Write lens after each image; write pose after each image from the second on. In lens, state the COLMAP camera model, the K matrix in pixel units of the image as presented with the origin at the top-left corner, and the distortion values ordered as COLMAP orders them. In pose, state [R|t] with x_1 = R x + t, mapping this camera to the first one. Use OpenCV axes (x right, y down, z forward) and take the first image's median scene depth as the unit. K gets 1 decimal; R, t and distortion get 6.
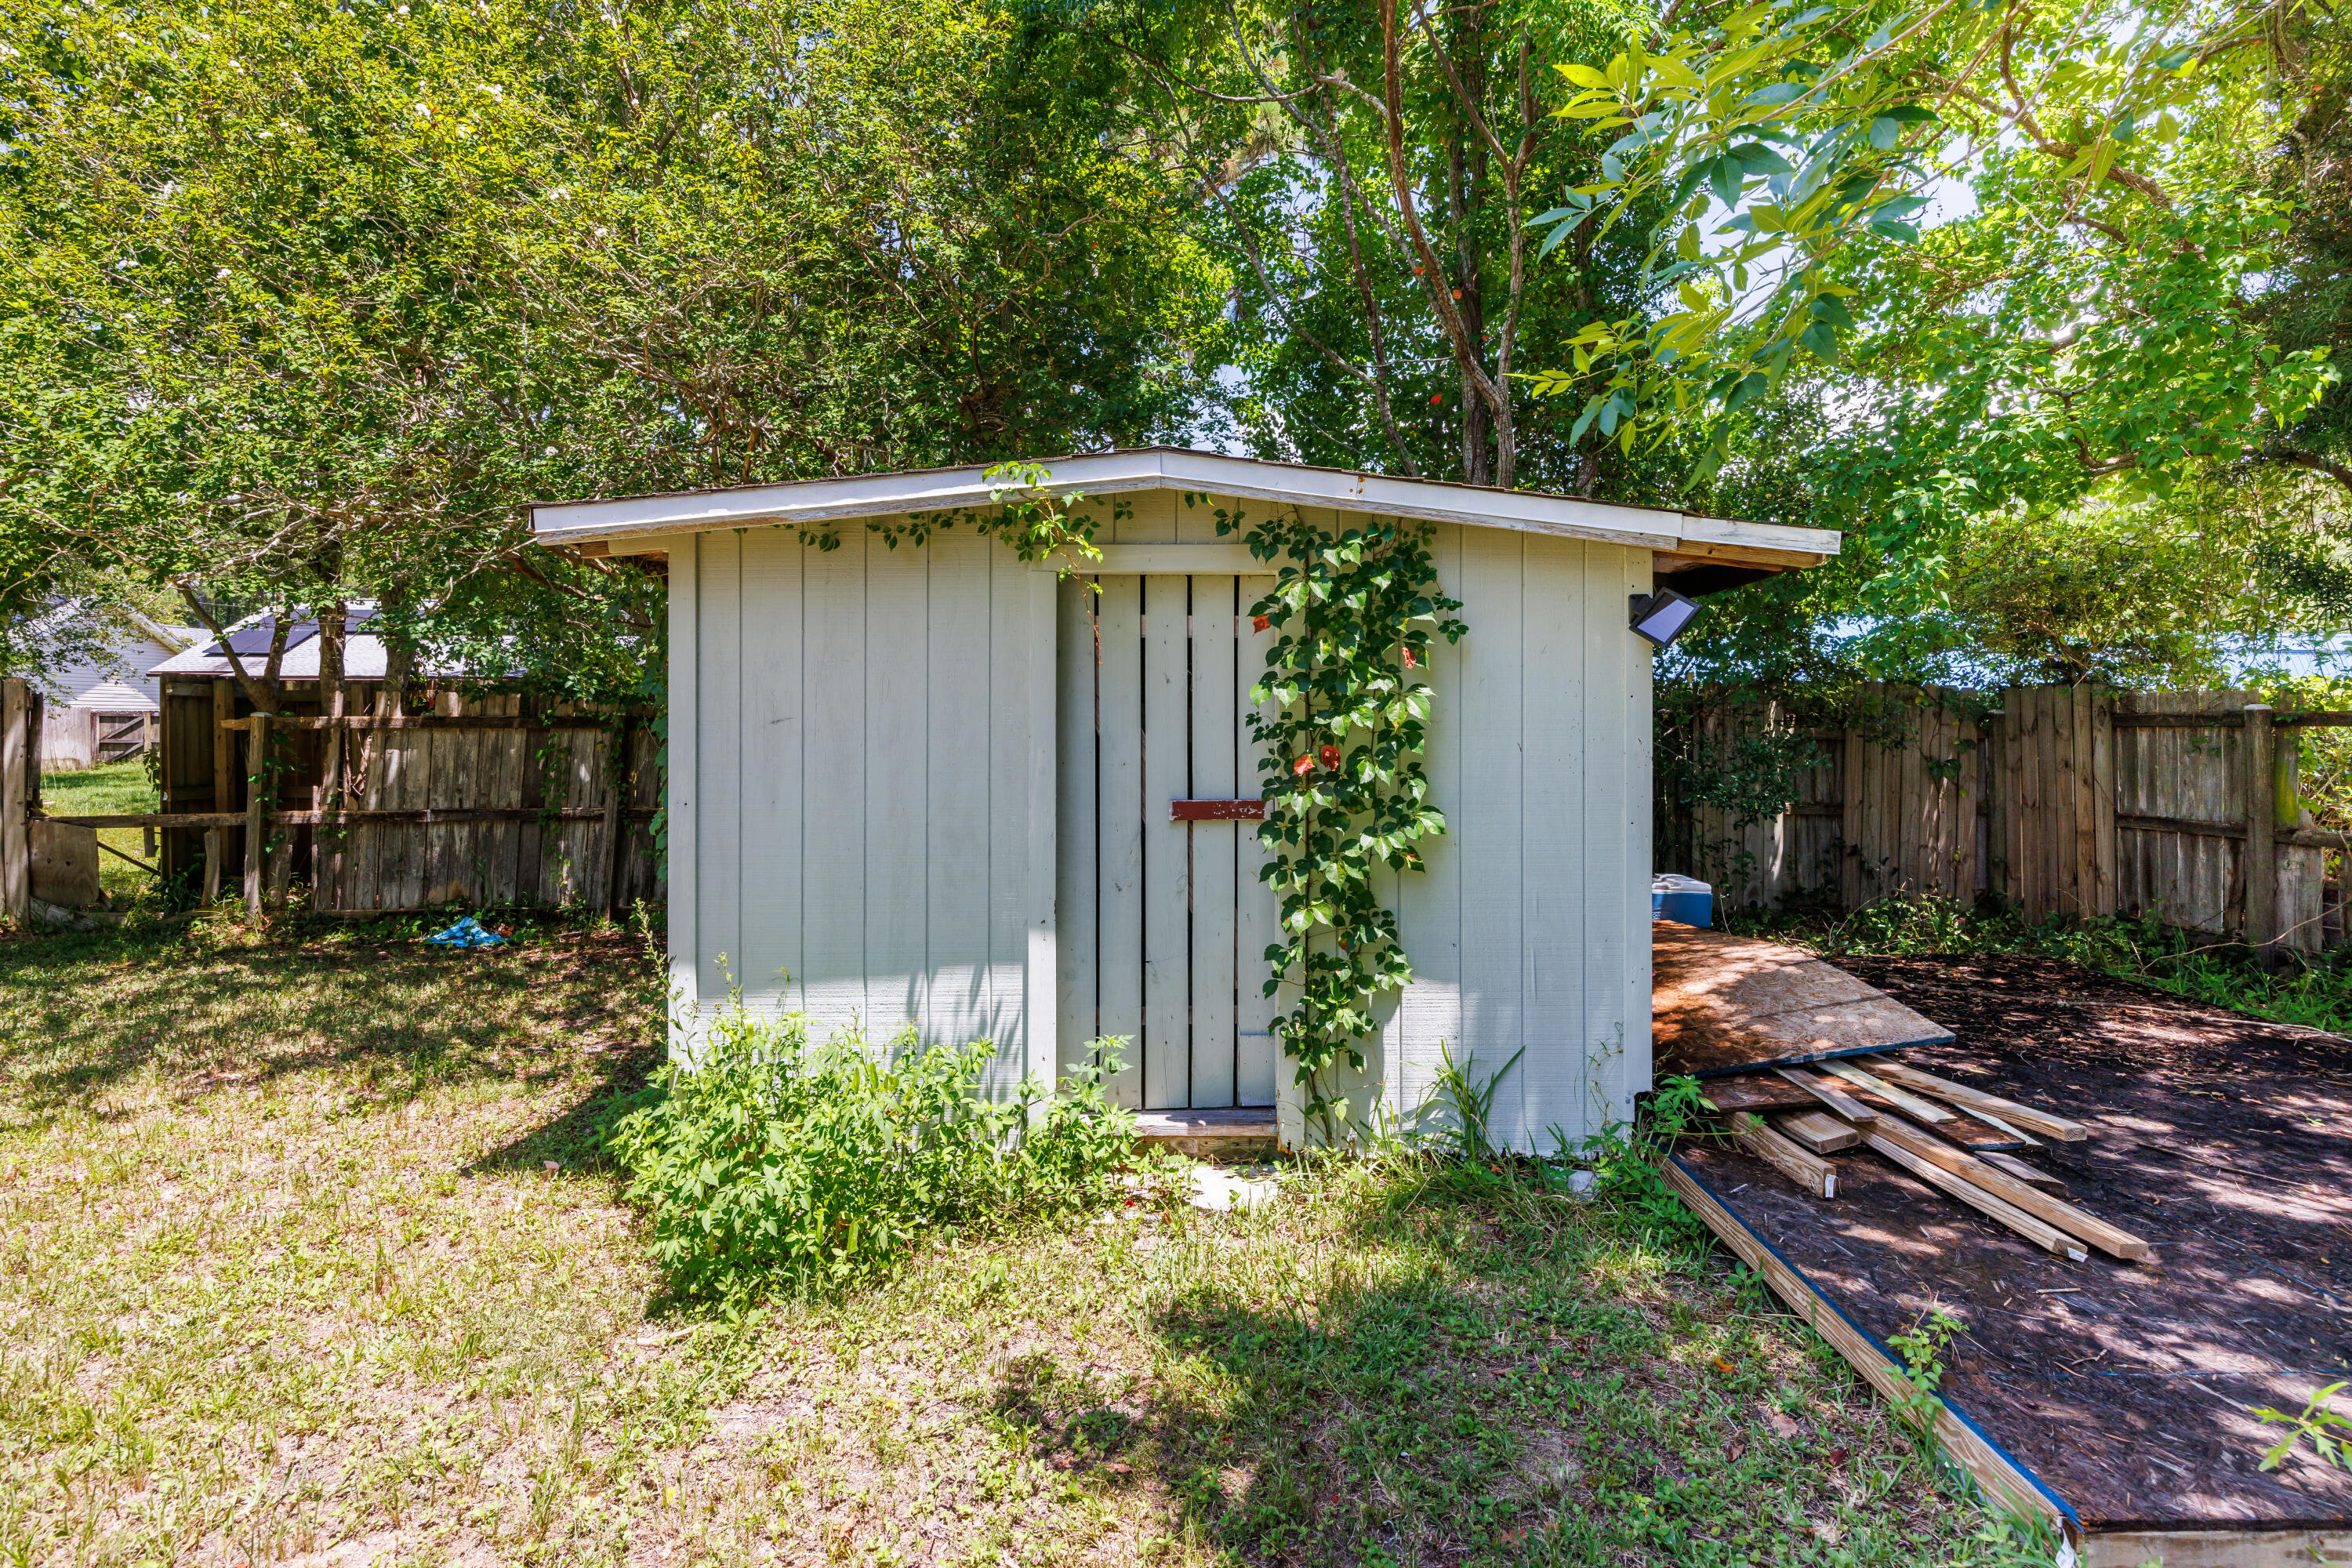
lens RADIAL K [[1218.1, 0, 1174.3], [0, 1218.1, 811.9], [0, 0, 1]] dist [-0.002039, -0.000423]
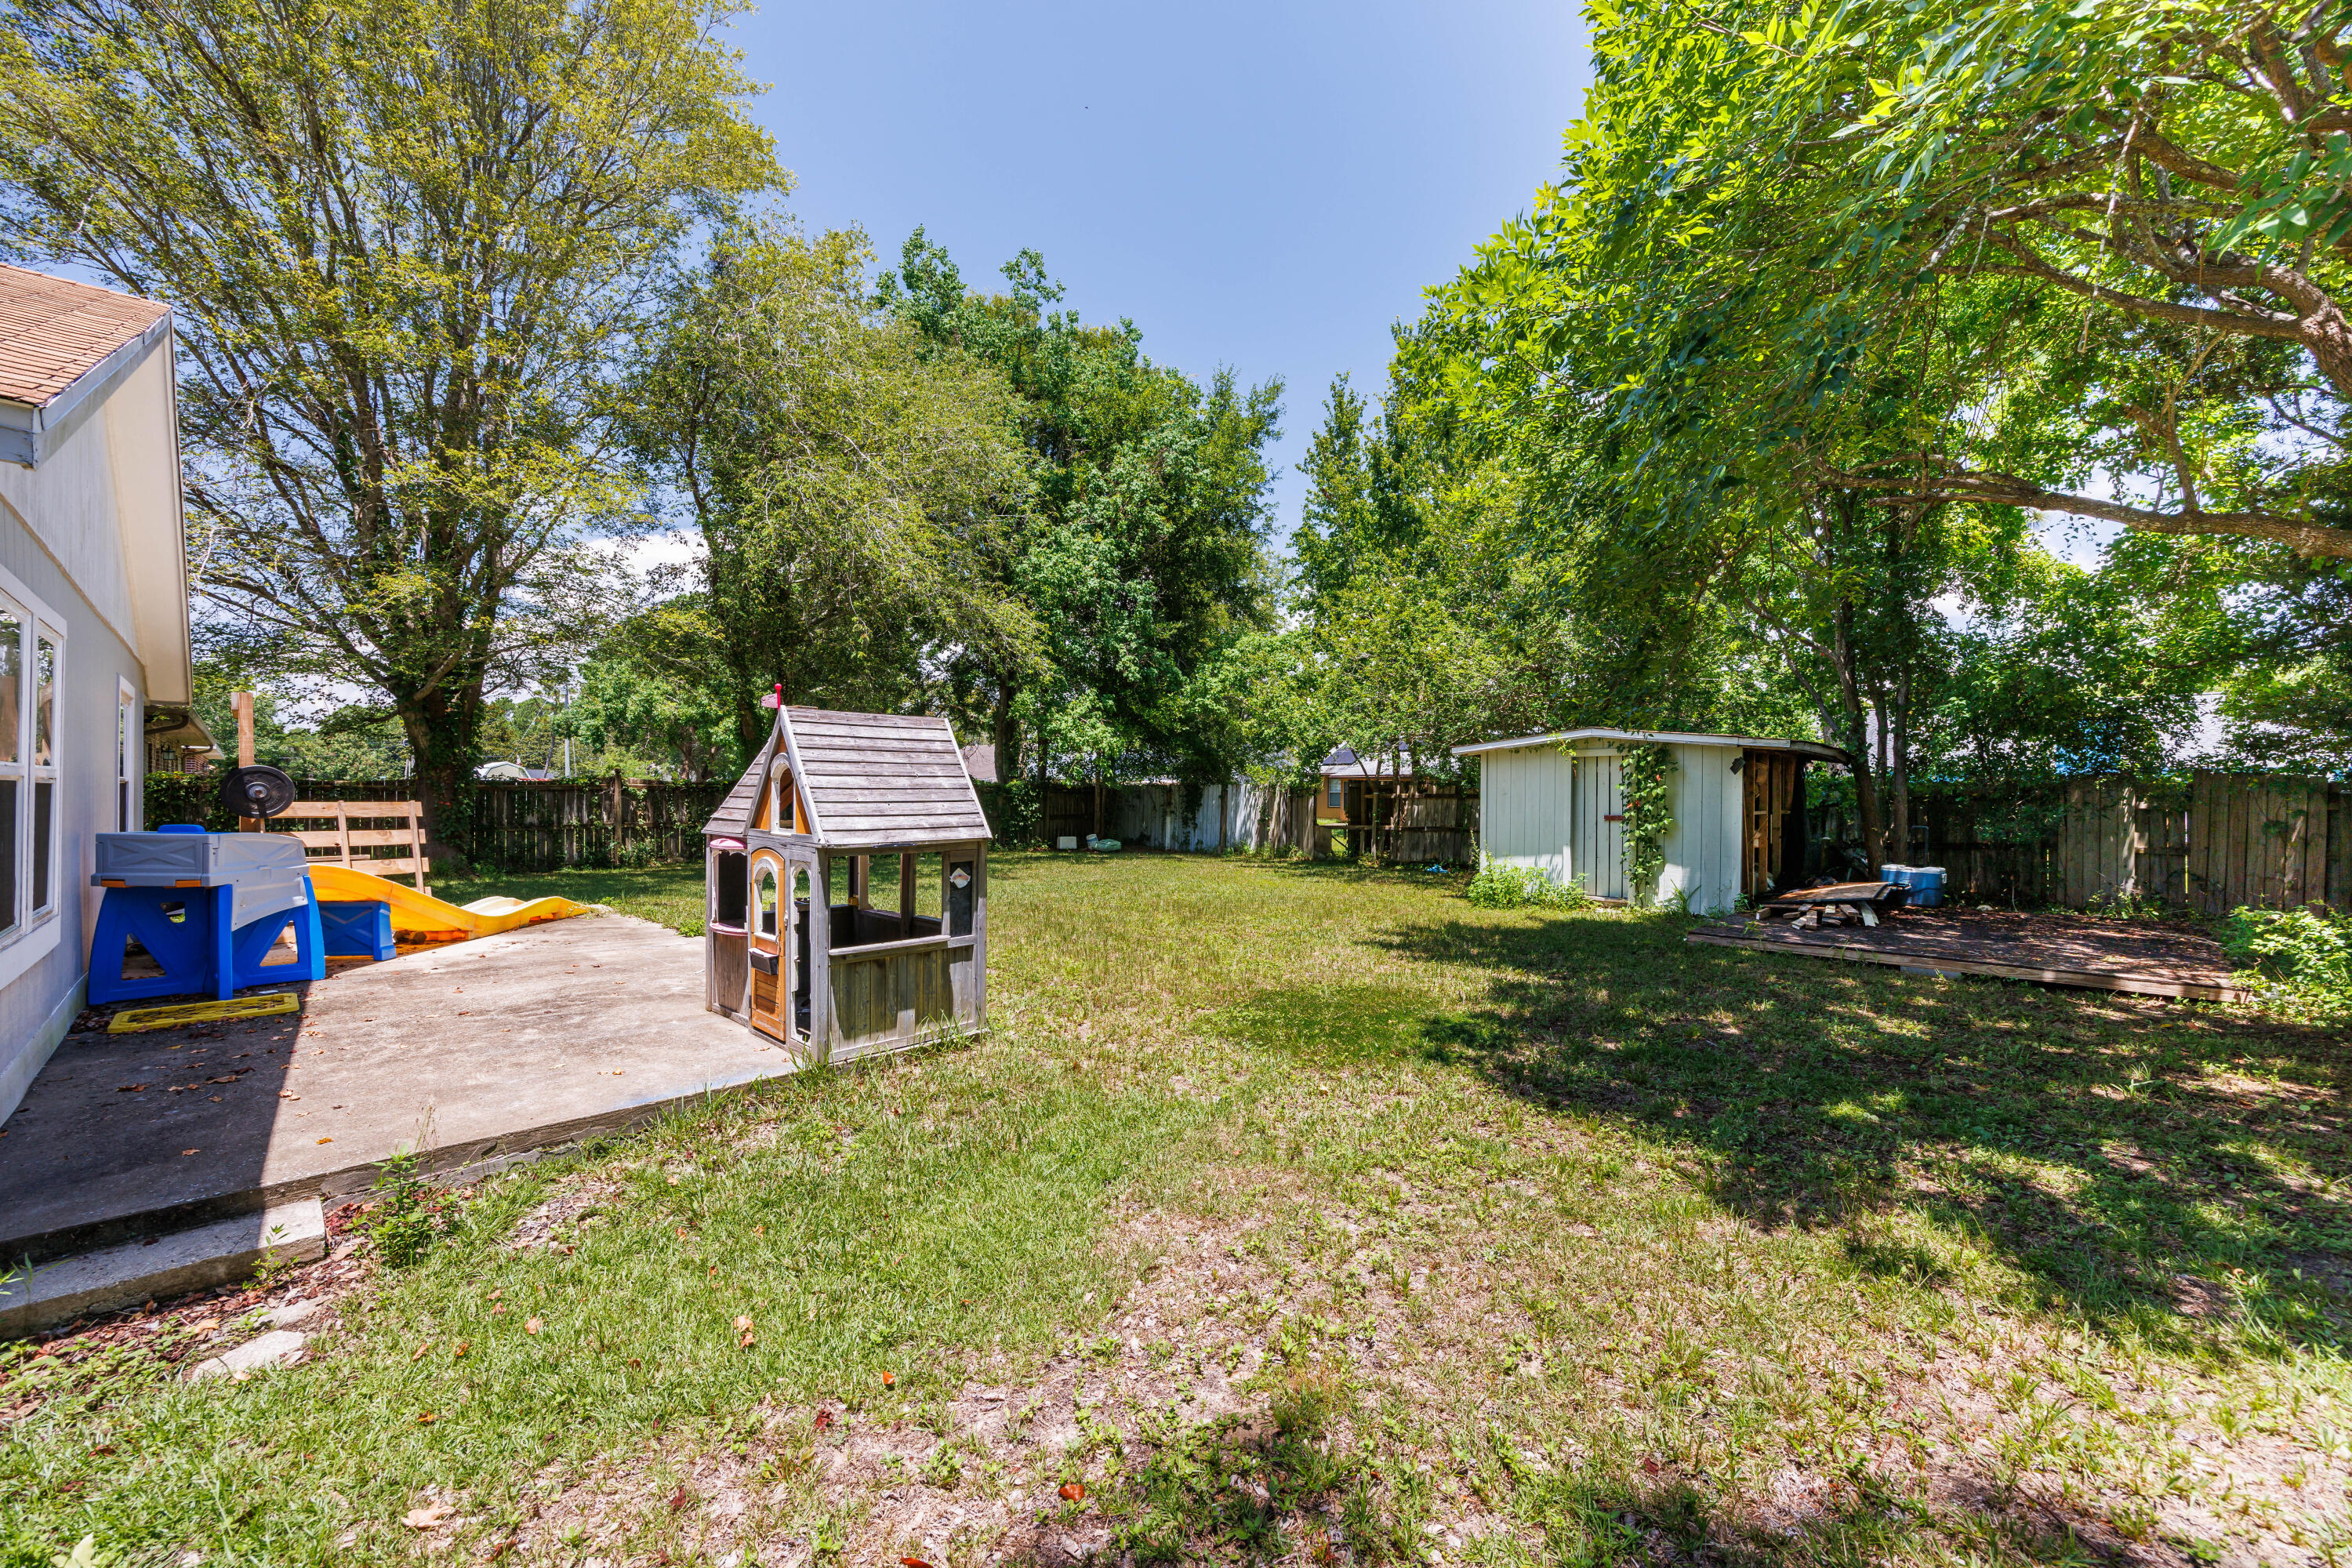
lens RADIAL K [[924.1, 0, 1190.4], [0, 924.1, 763.6], [0, 0, 1]] dist [-0.002791, 0.000069]
pose [[0.704557, -0.022623, -0.709286, 1.162004], [-0.057365, 0.994405, -0.088700, 0.164671], [0.707325, 0.103183, 0.699318, -1.991148]]
